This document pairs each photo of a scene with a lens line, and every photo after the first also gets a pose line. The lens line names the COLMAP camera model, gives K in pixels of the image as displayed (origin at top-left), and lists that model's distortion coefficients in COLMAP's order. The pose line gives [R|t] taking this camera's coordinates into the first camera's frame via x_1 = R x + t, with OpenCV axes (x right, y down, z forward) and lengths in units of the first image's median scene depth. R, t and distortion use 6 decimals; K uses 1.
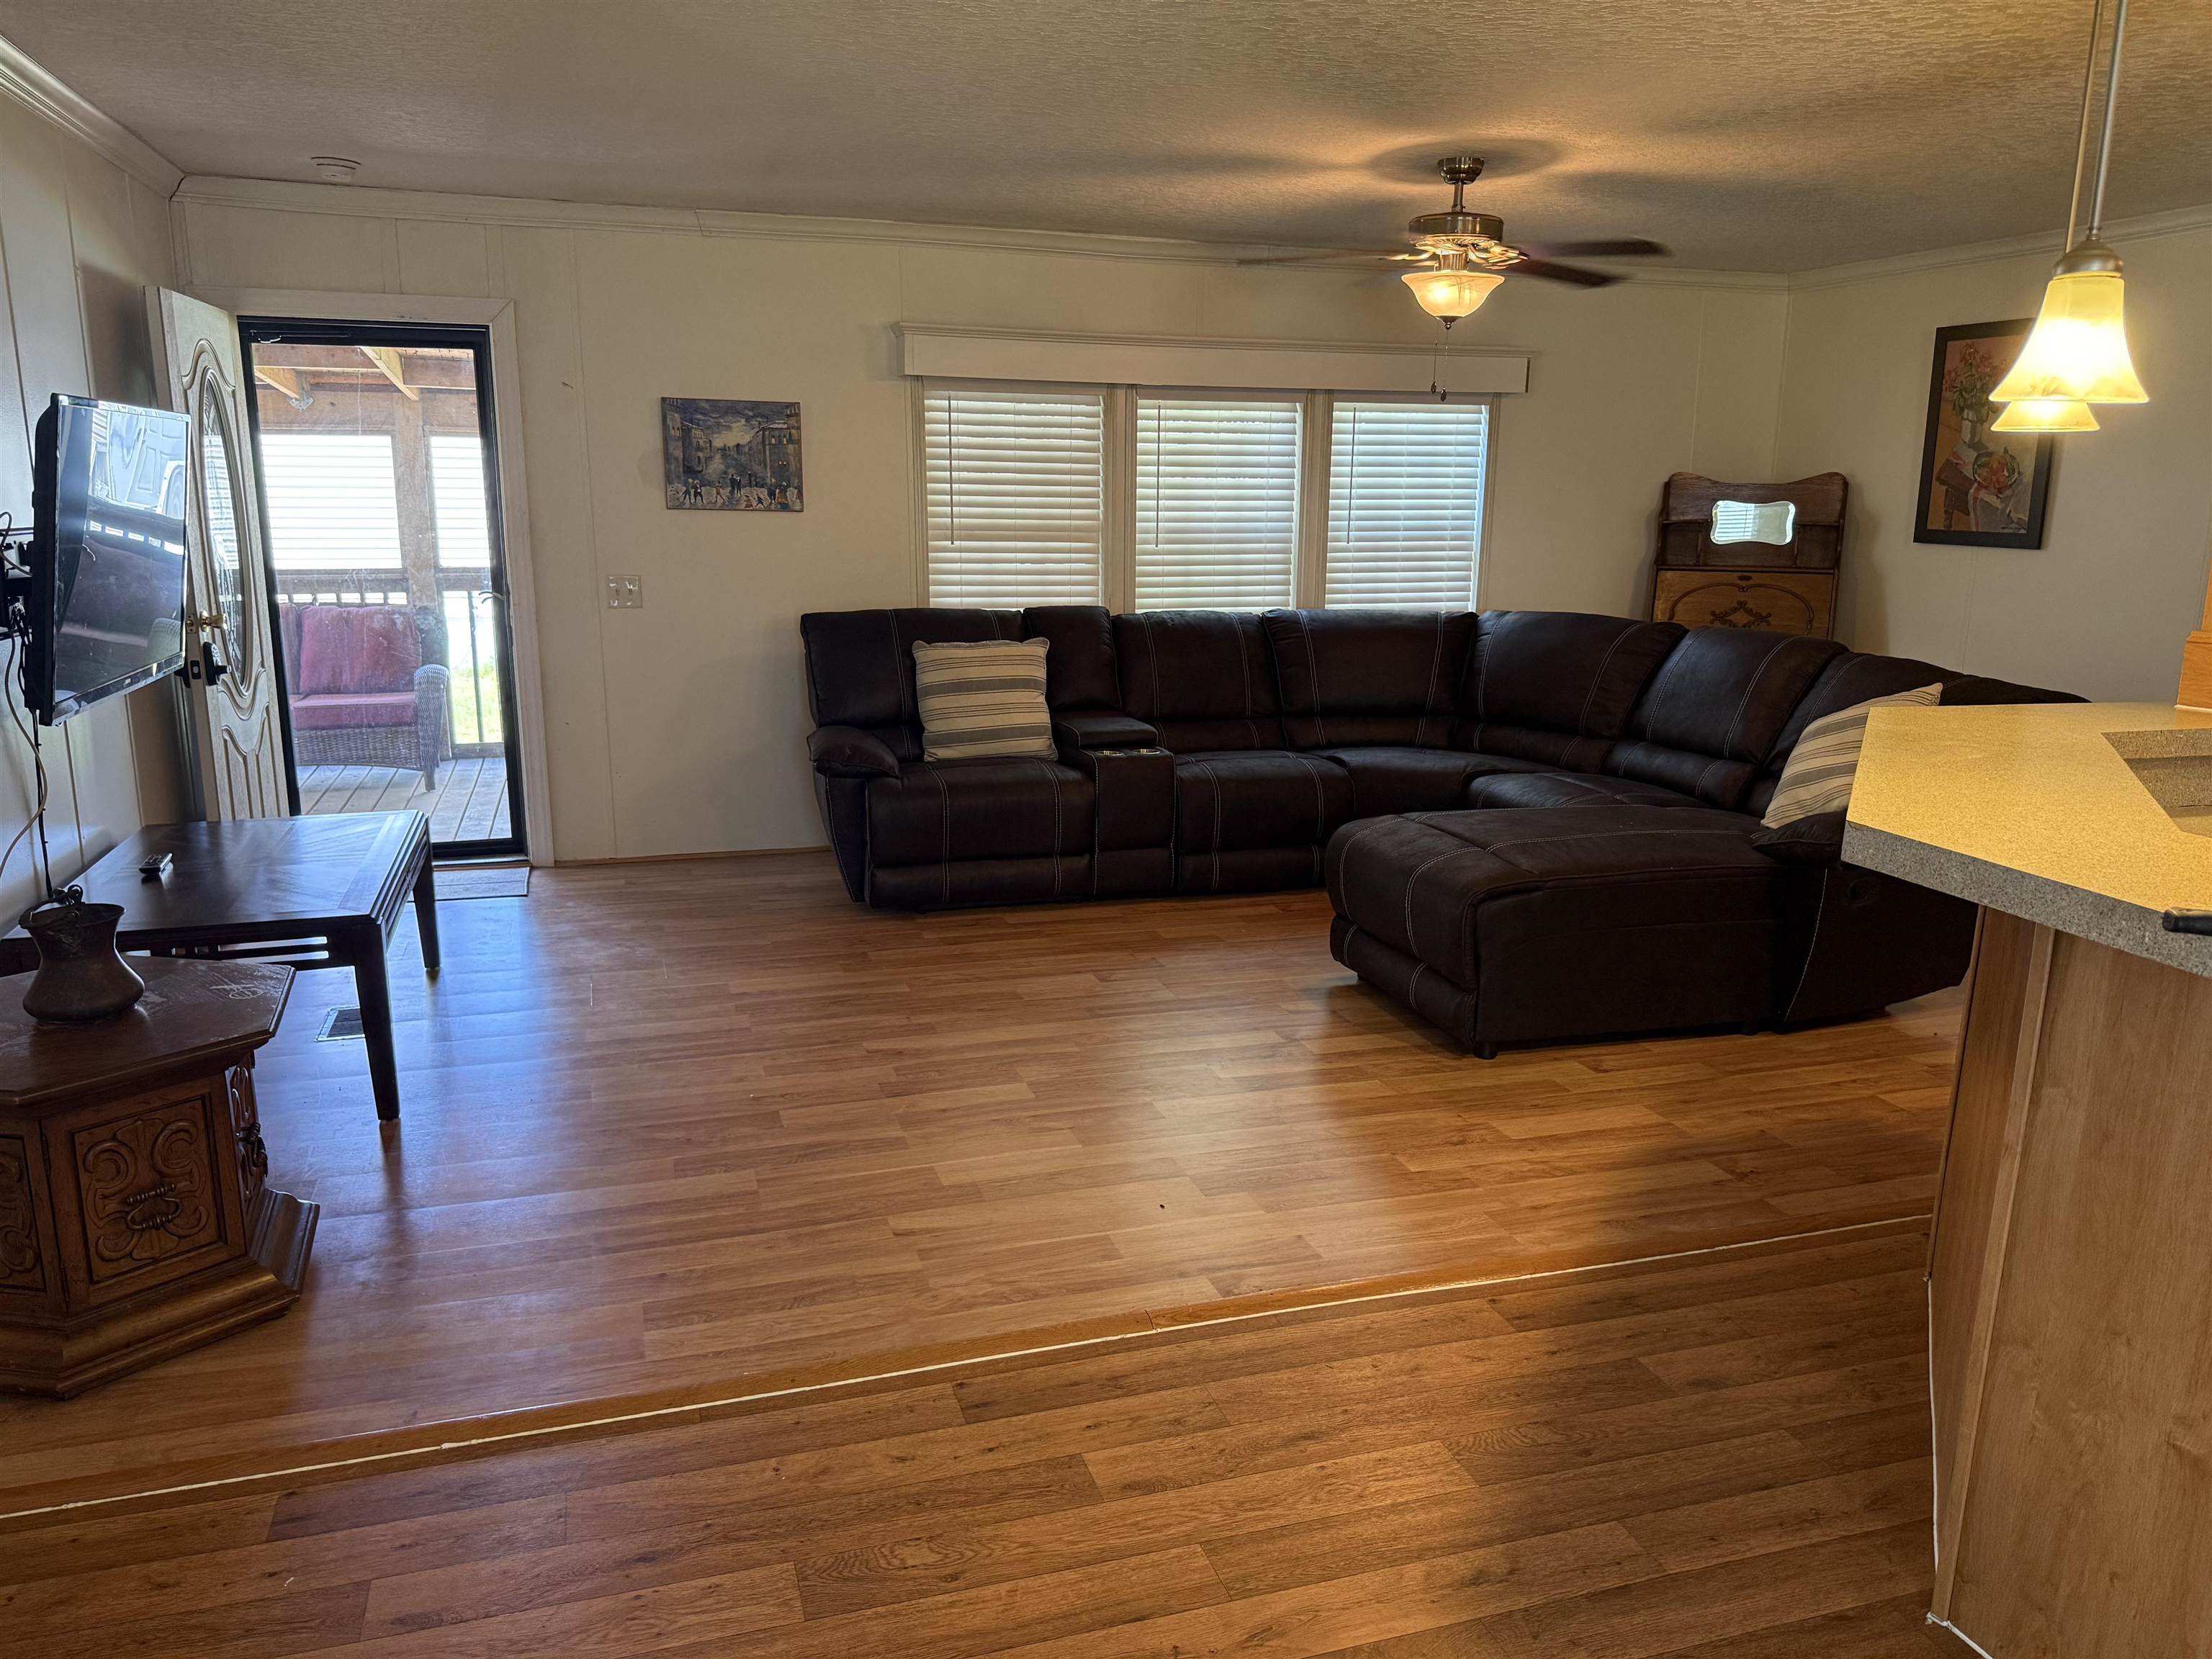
lens RADIAL K [[1553.9, 0, 1106.0], [0, 1553.9, 829.5], [0, 0, 1]] dist [0.004442, 0.000315]
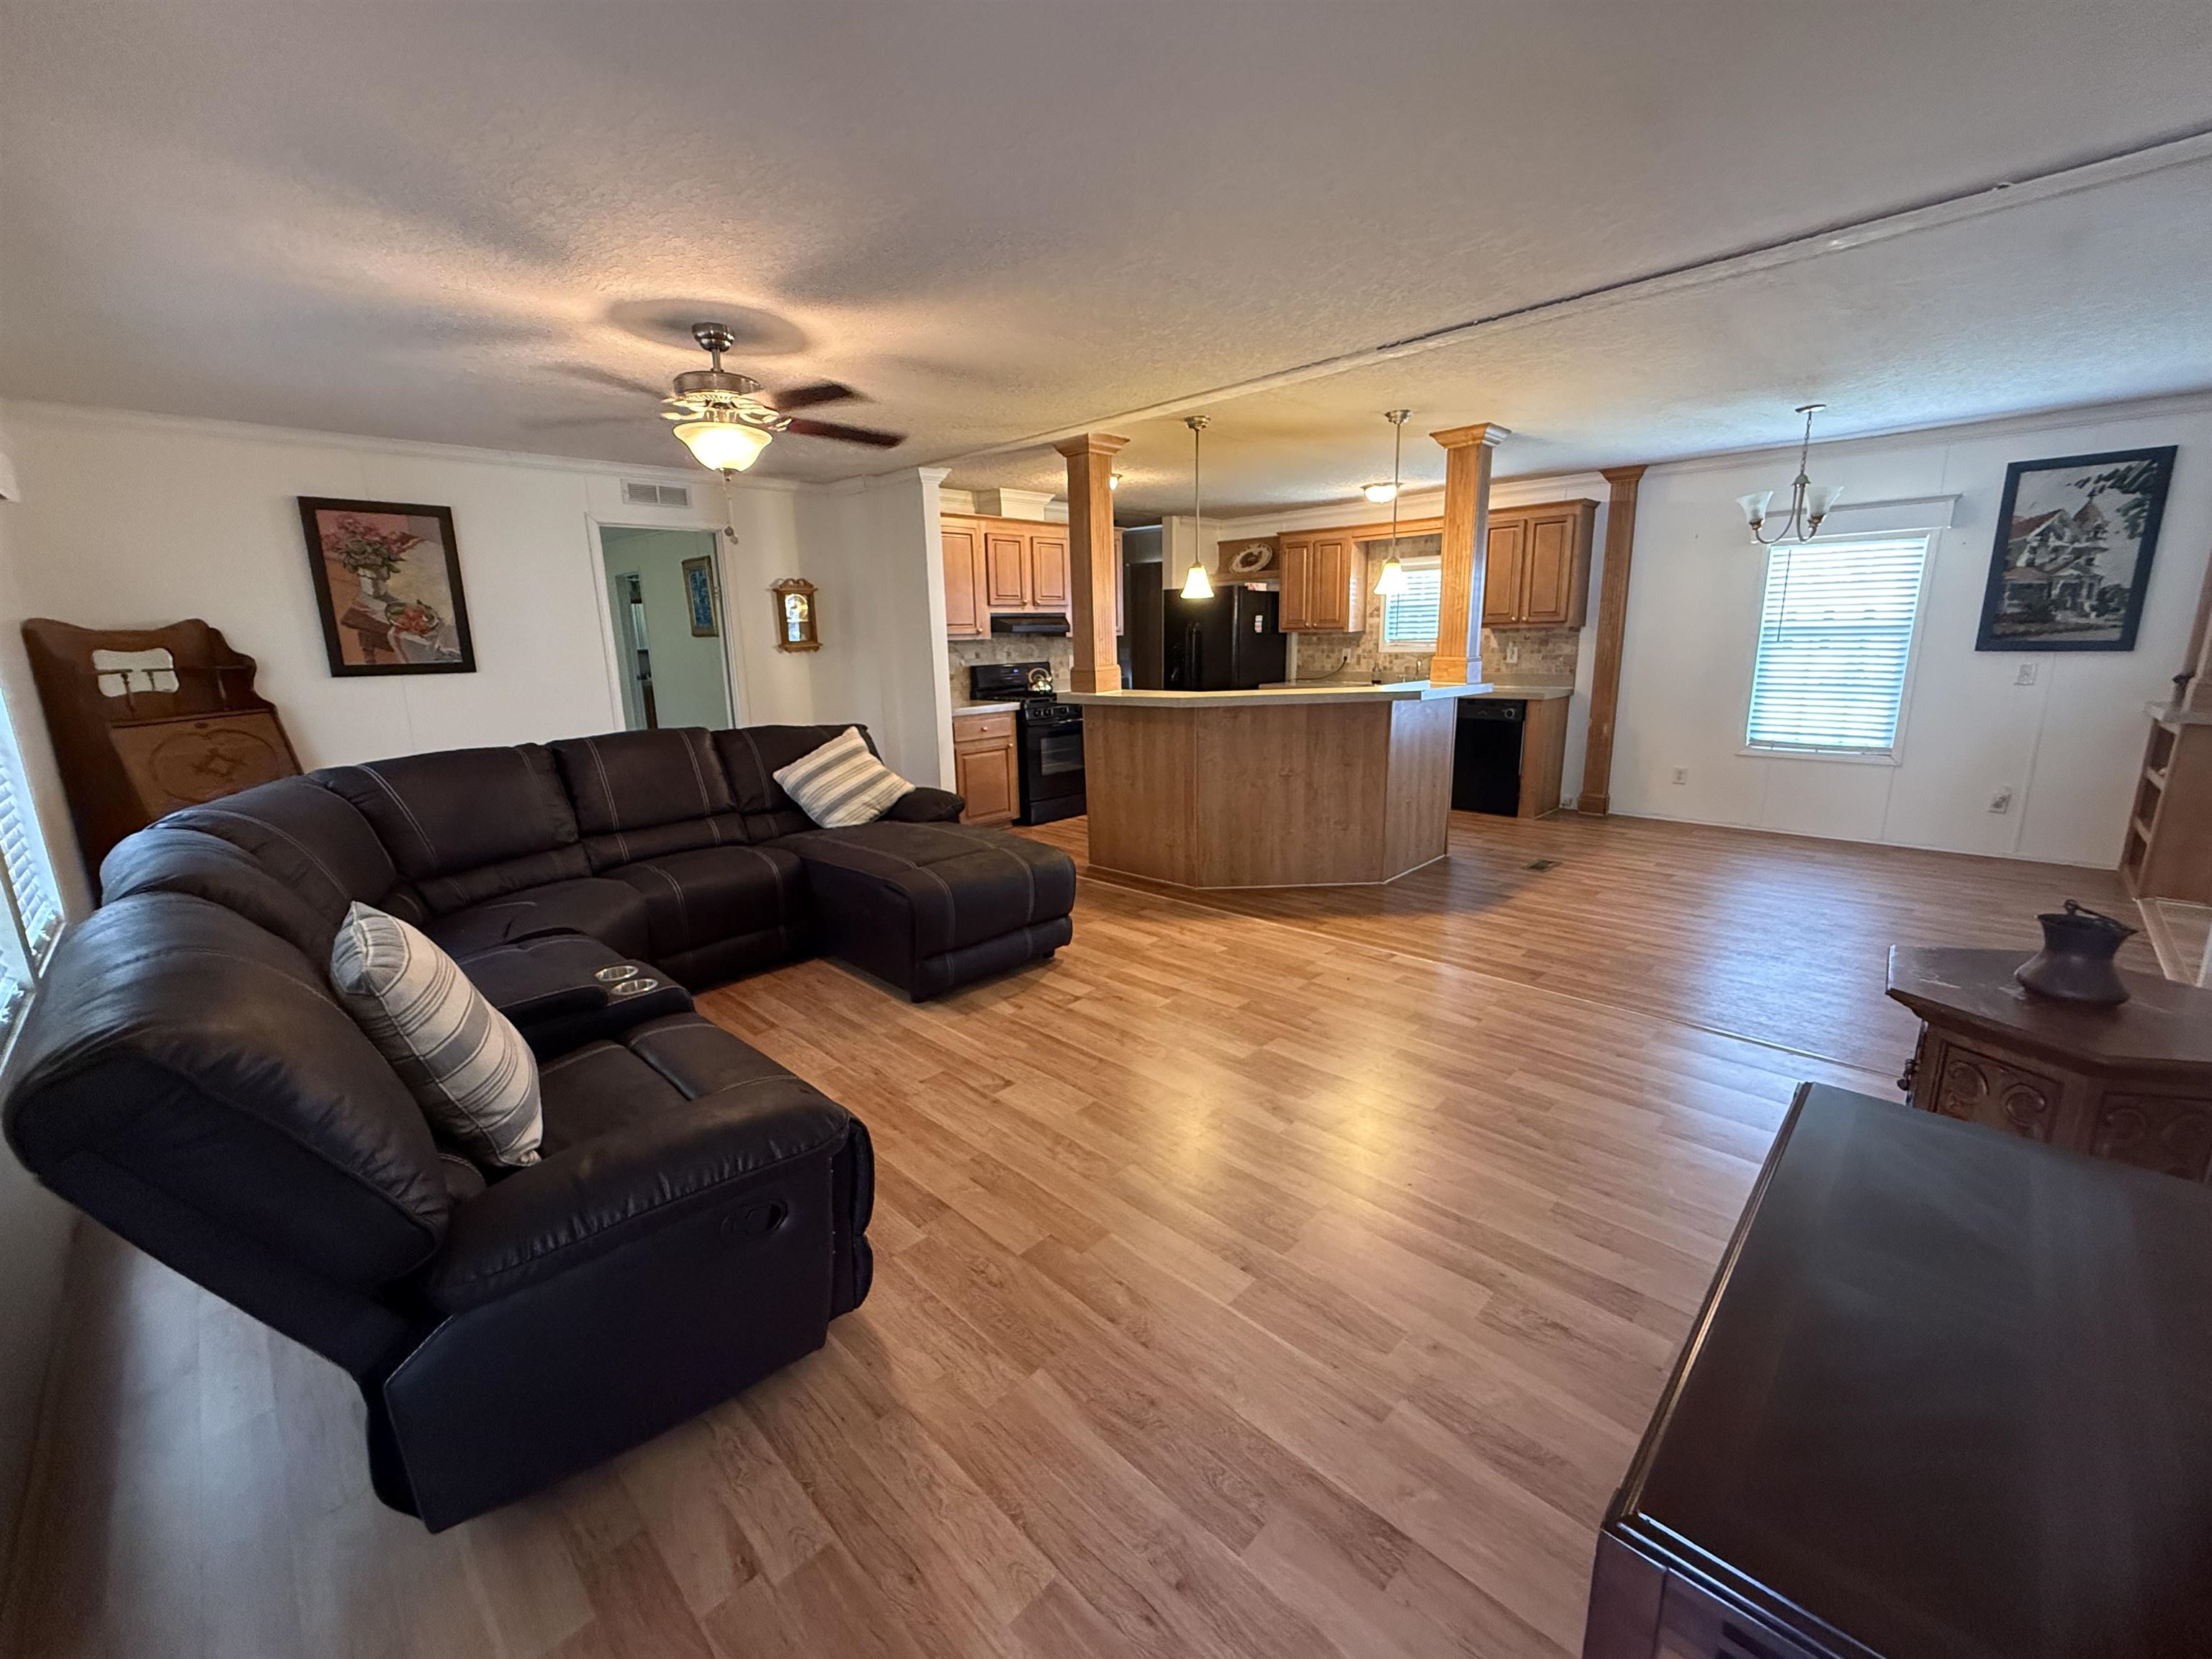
lens RADIAL K [[886.7, 0, 1106.0], [0, 886.7, 829.5], [0, 0, 1]] dist [-0.014488, -0.000057]
pose [[-0.453163, -0.198693, 0.869002, -0.586695], [0.207572, 0.924527, 0.319631, -0.272369], [-0.866924, 0.325225, -0.377718, 1.256800]]
